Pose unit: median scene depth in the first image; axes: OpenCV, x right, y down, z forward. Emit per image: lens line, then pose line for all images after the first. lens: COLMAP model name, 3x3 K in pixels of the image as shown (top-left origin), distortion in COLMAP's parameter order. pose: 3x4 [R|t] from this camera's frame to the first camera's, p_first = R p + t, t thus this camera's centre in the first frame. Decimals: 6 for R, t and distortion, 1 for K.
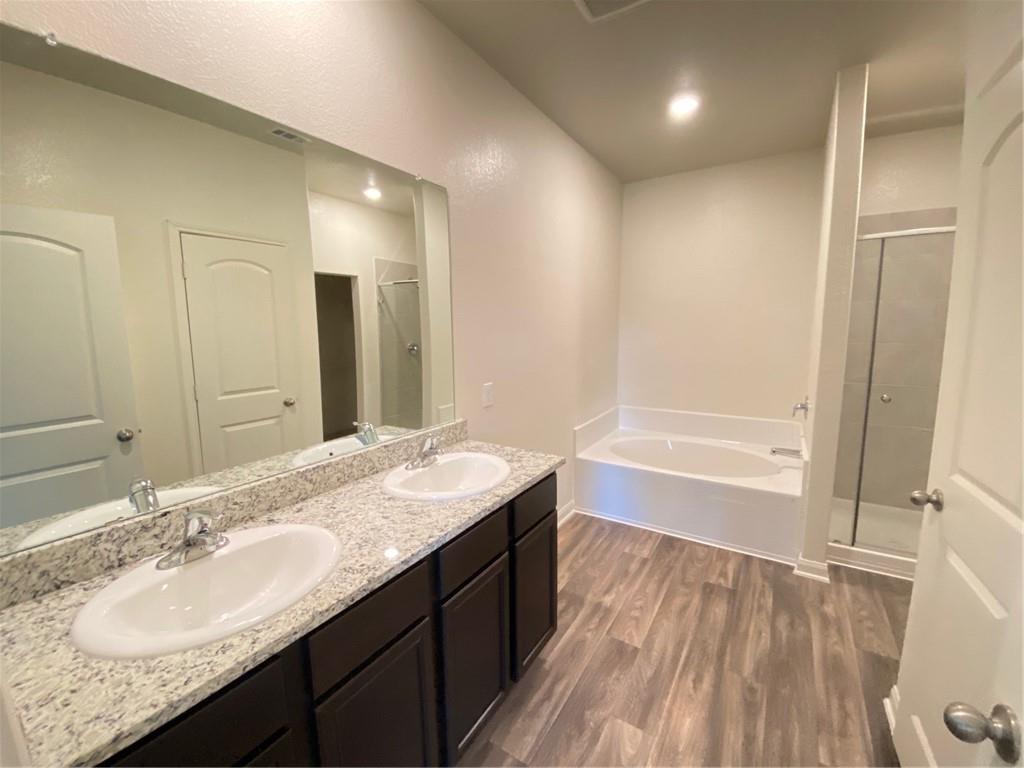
lens RADIAL K [[414.1, 0, 512.0], [0, 414.1, 384.0], [0, 0, 1]] dist [0.010285, -0.018606]
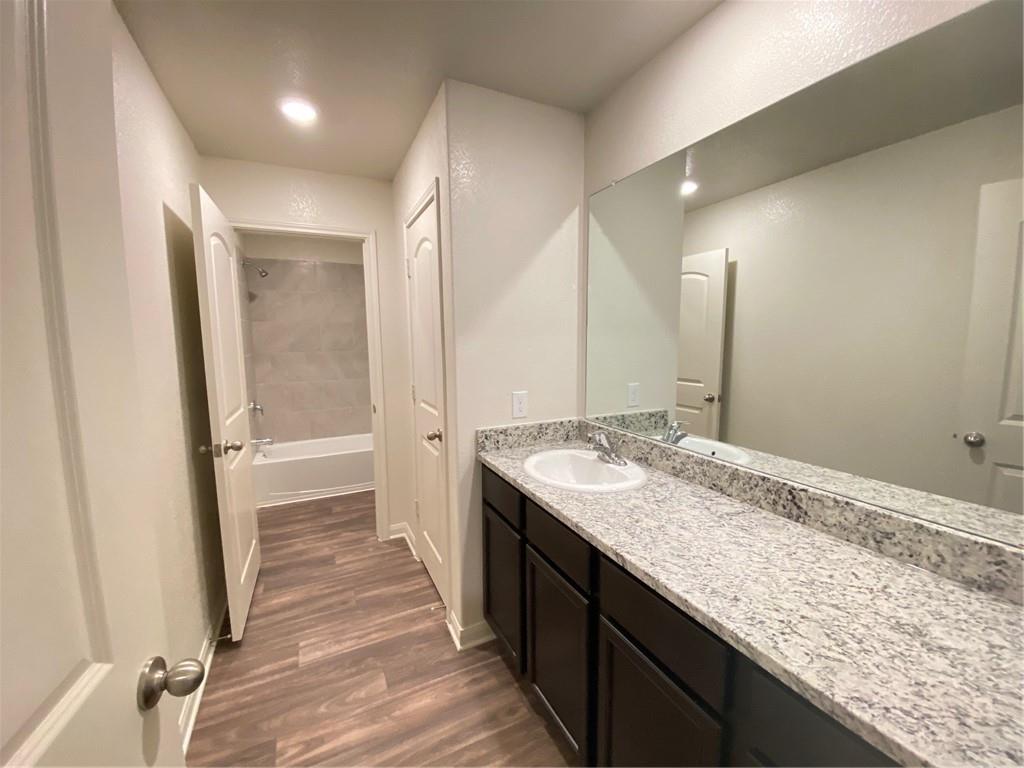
lens RADIAL K [[414.1, 0, 512.0], [0, 414.1, 384.0], [0, 0, 1]] dist [0.010285, -0.018606]
pose [[-0.524580, 0.113336, -0.843784, 0.626604], [-0.093263, 0.977485, 0.189276, -0.133230], [0.846238, 0.177984, -0.502199, 1.074229]]
